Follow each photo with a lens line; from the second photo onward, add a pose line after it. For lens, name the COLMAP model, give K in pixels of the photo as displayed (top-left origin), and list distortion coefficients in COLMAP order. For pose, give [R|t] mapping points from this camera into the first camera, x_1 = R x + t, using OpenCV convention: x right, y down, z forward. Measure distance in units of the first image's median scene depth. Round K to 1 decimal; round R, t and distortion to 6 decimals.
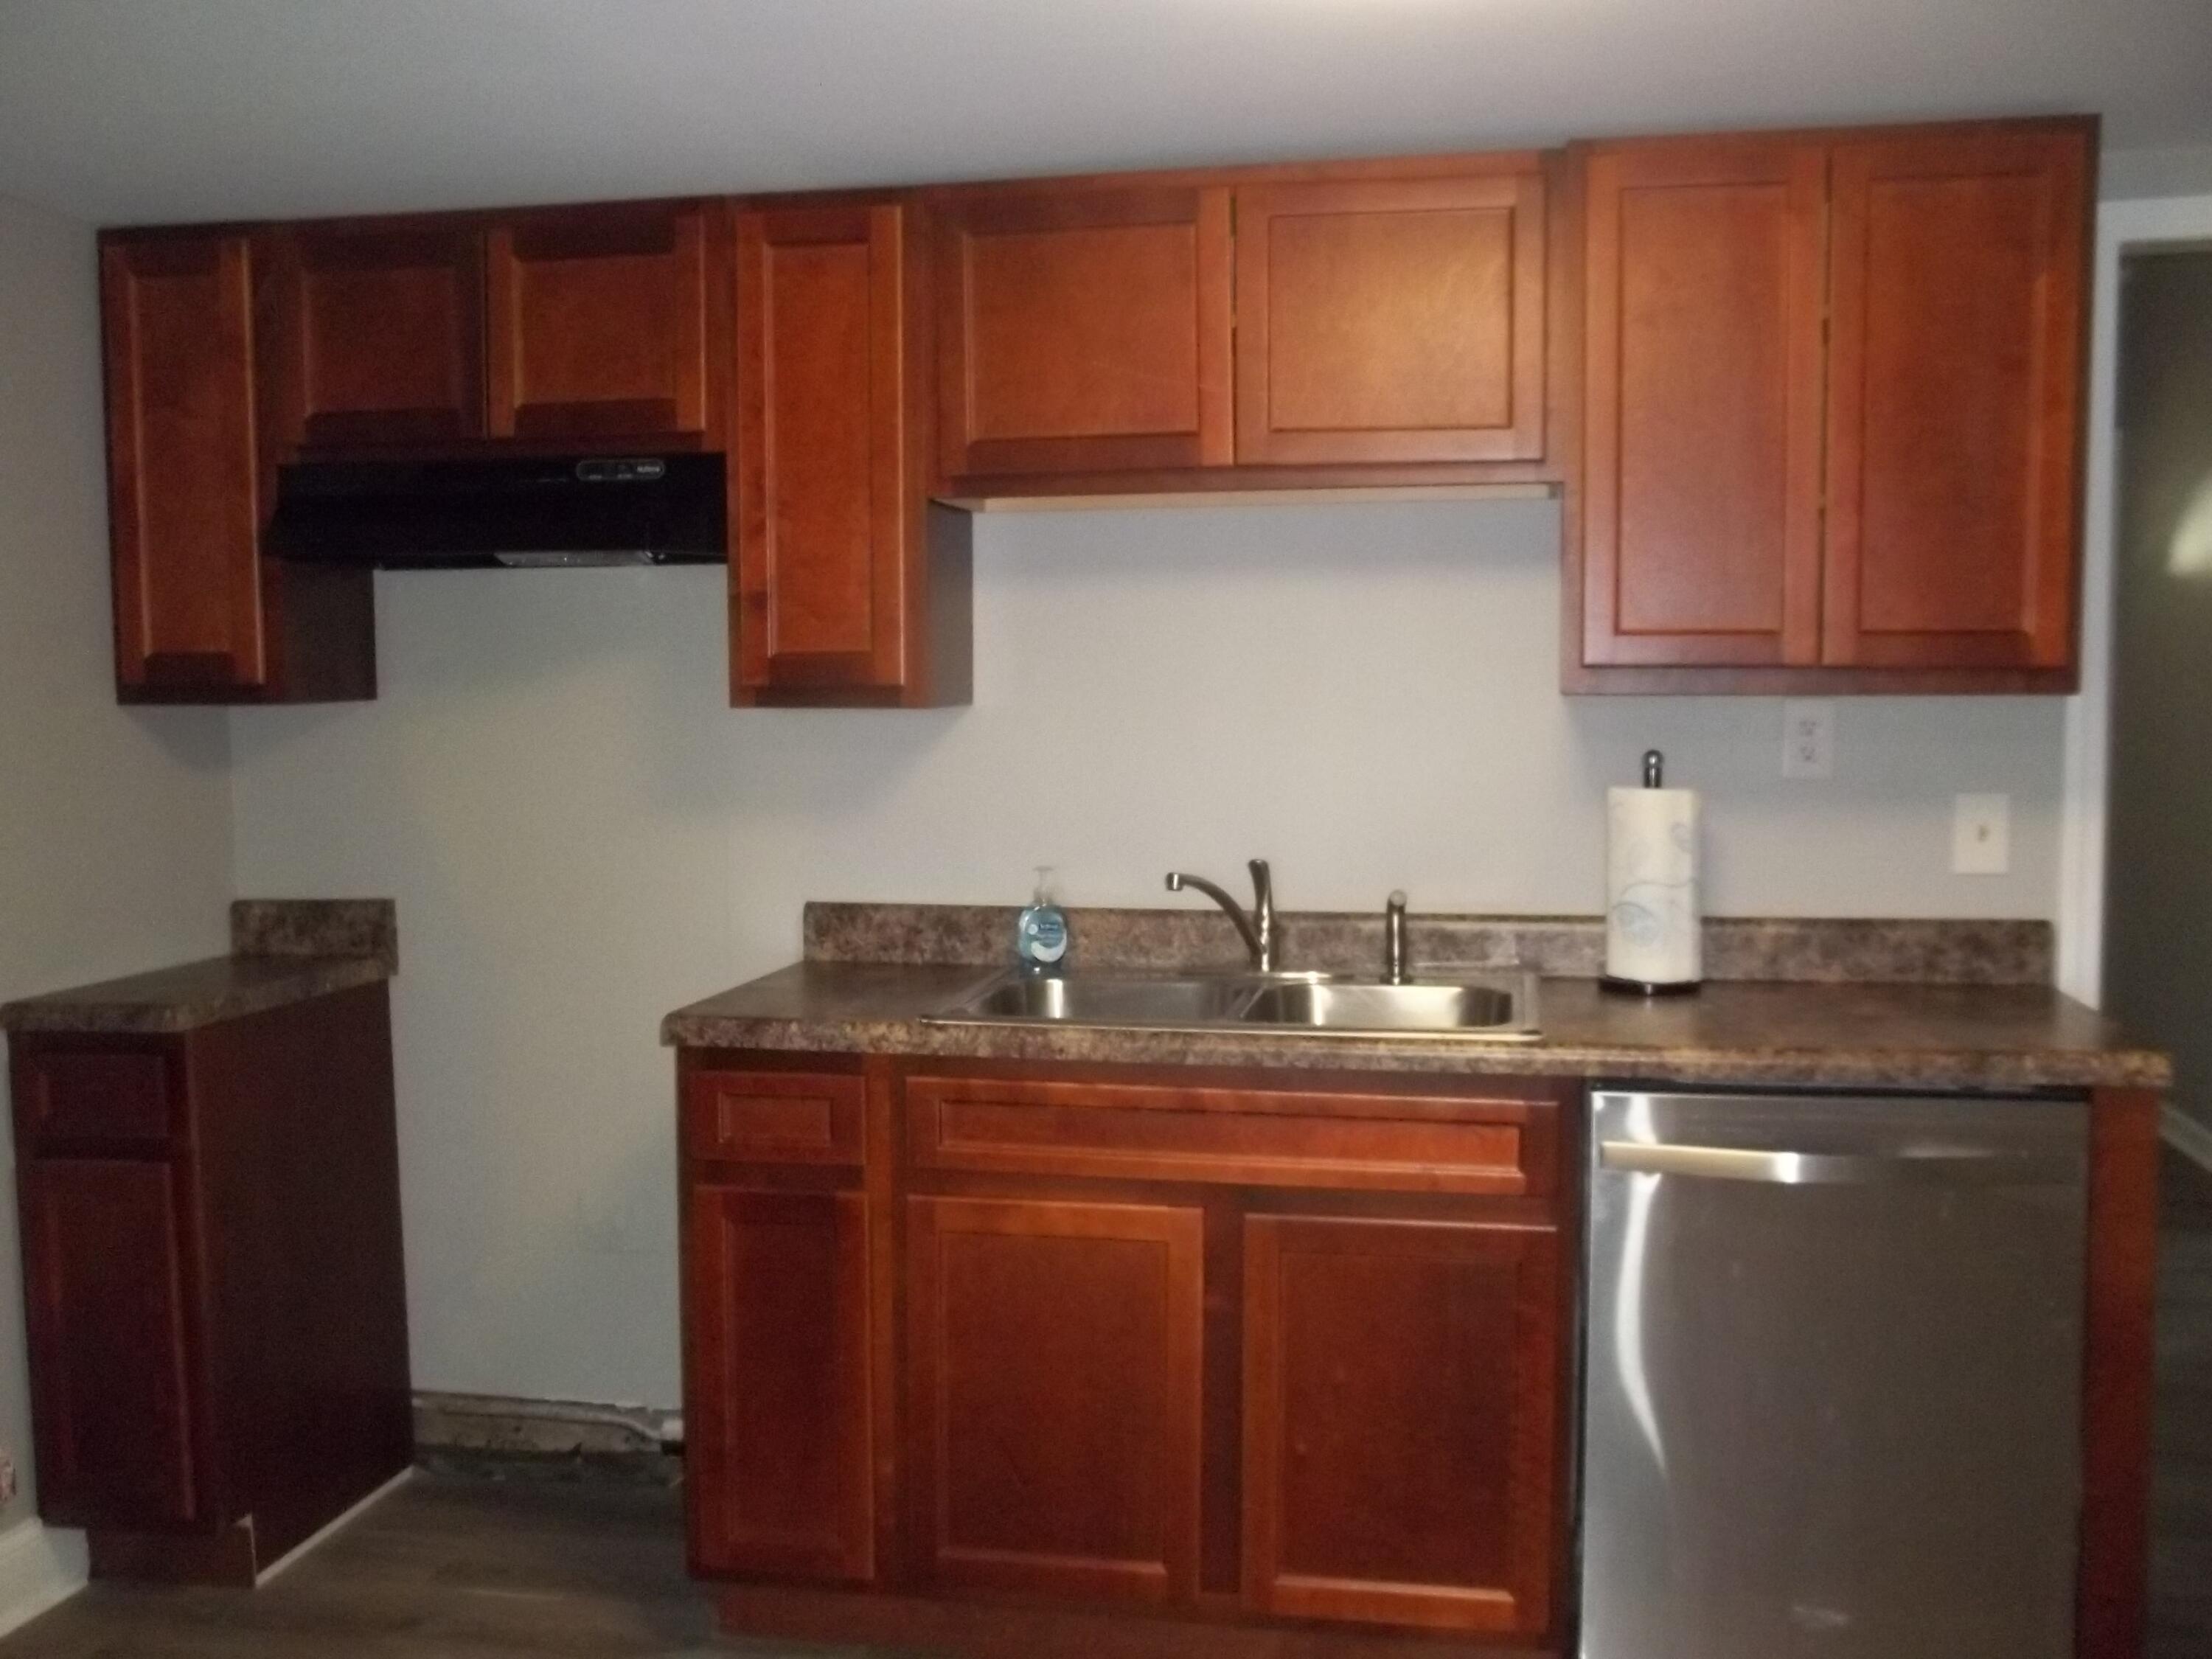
lens RADIAL K [[2117.1, 0, 1084.8], [0, 2117.1, 833.8], [0, 0, 1]] dist [-0.110587, 0.149058]
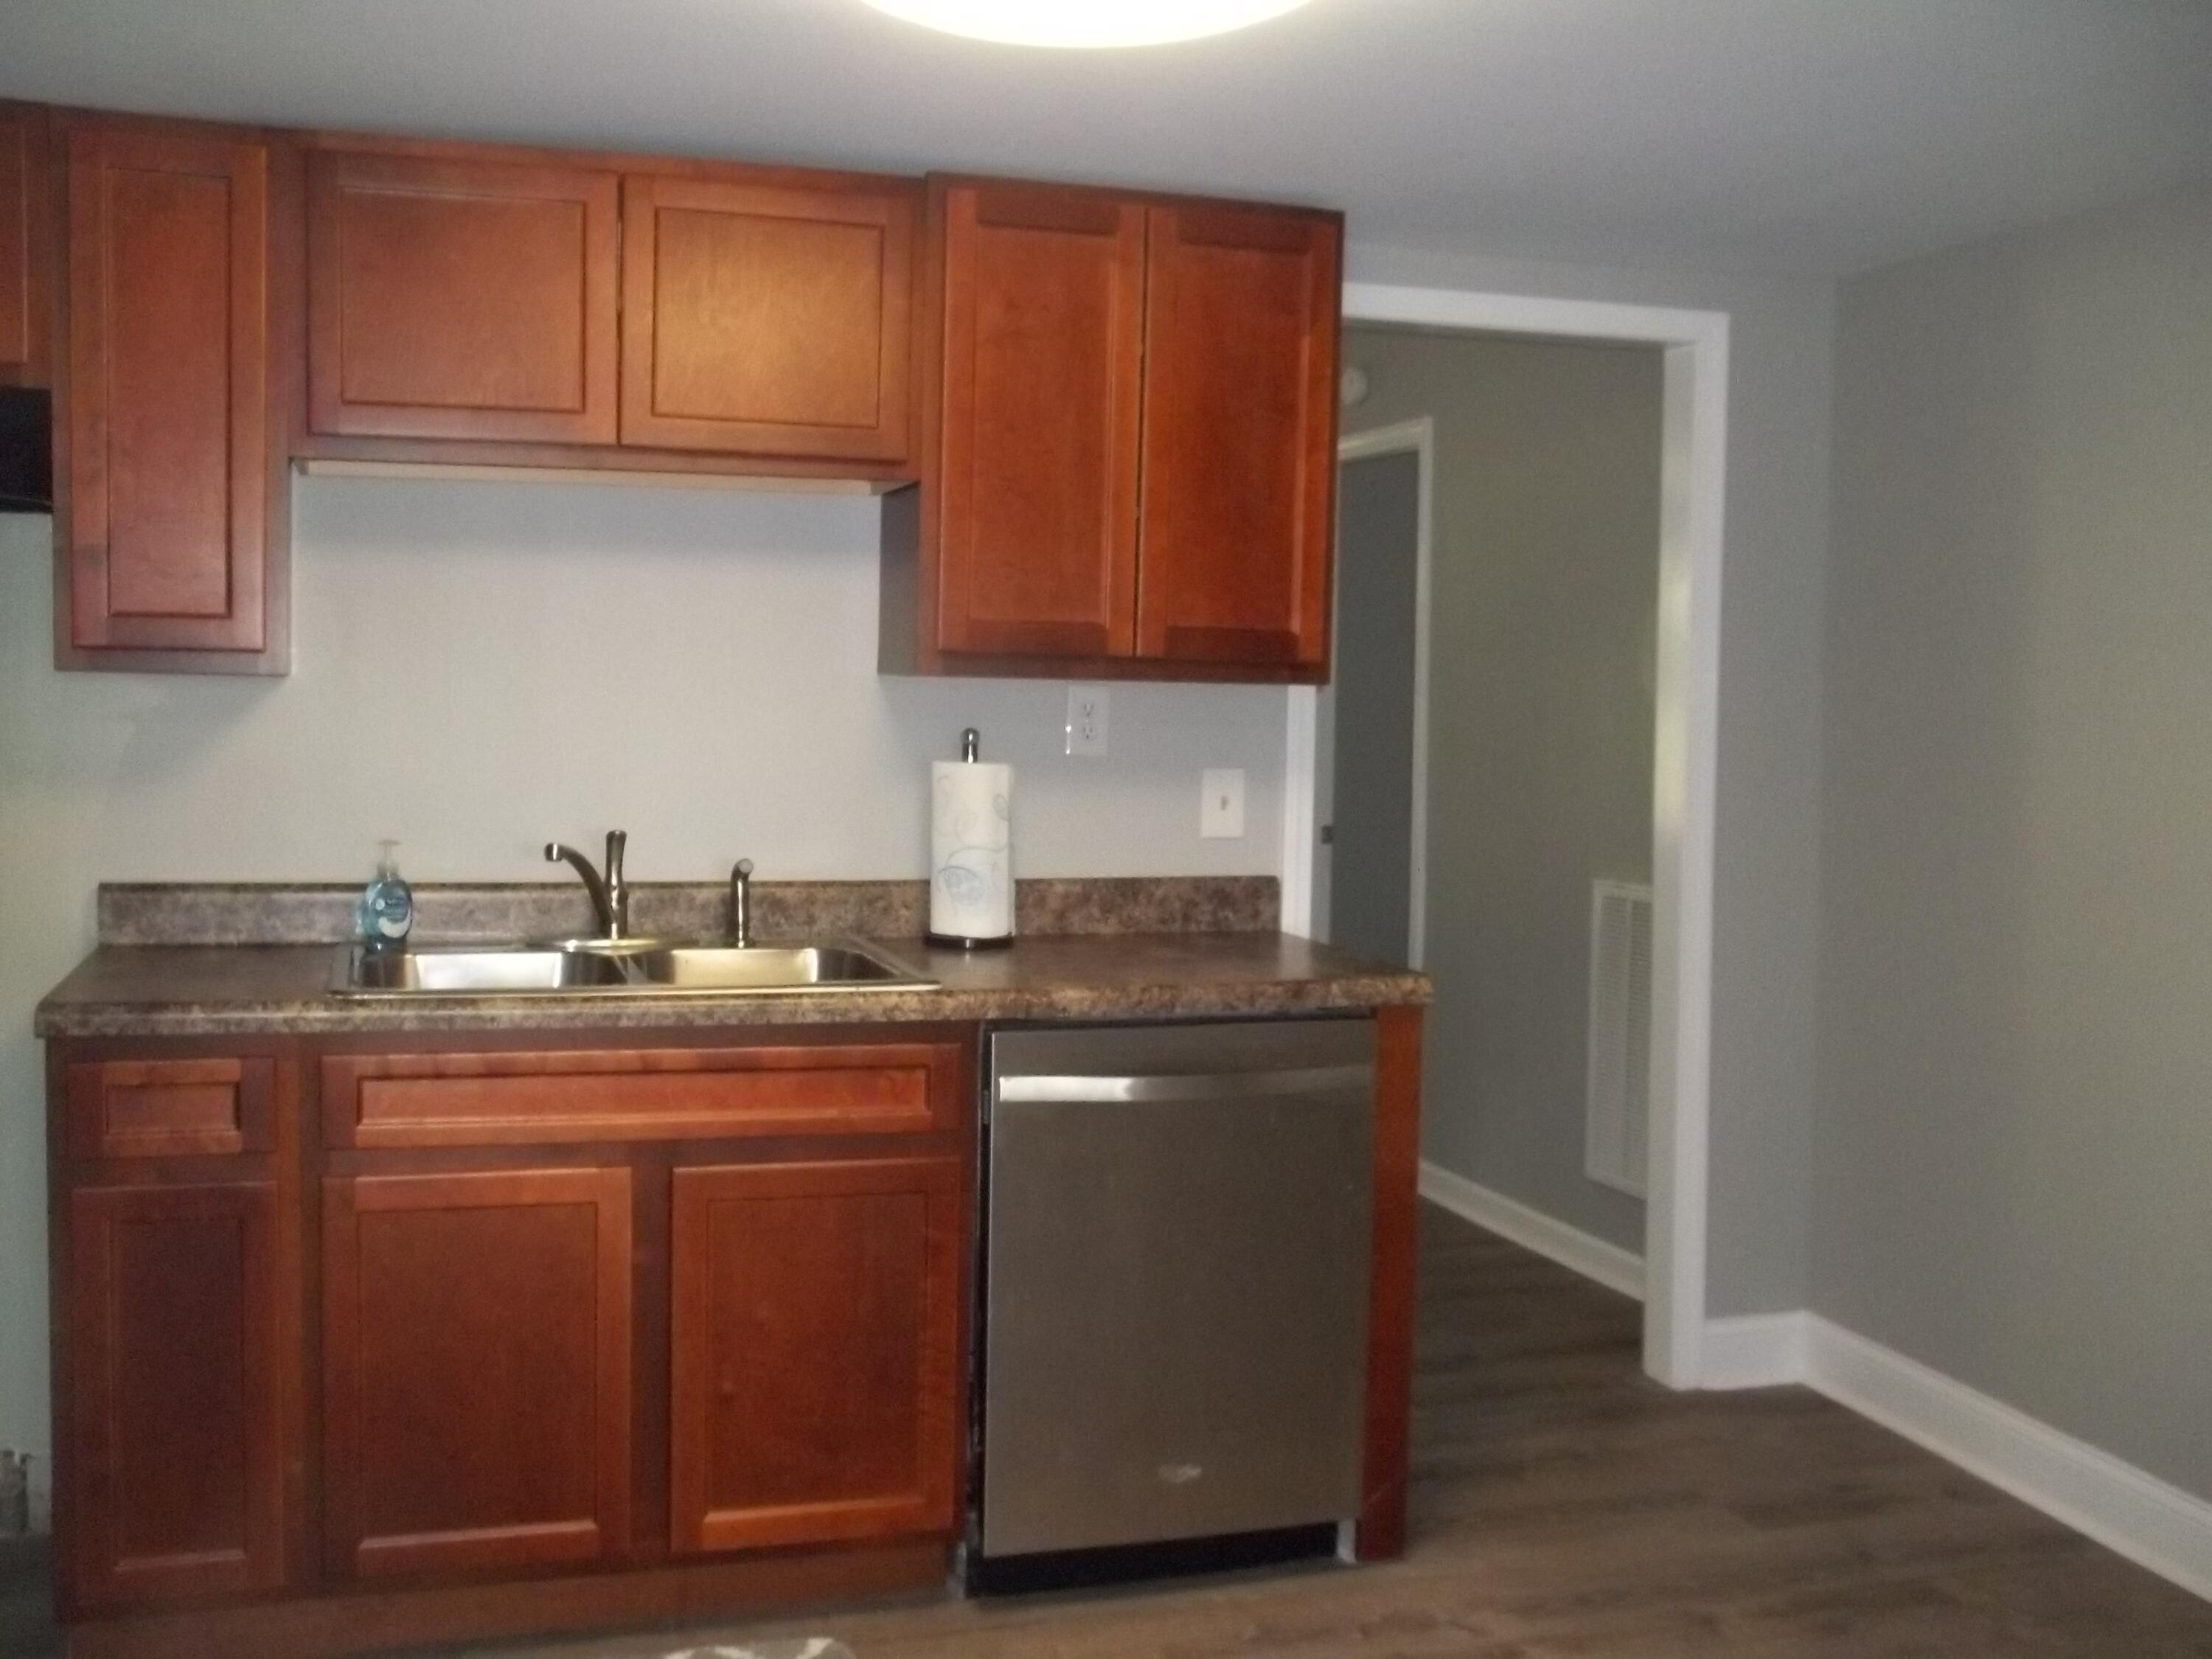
lens RADIAL K [[2117.1, 0, 1084.8], [0, 2117.1, 833.8], [0, 0, 1]] dist [-0.110587, 0.149058]
pose [[0.875432, -0.009531, 0.483248, -0.217649], [0.006852, 0.999950, 0.007310, 0.008002], [-0.483293, -0.003089, 0.875453, -0.005114]]
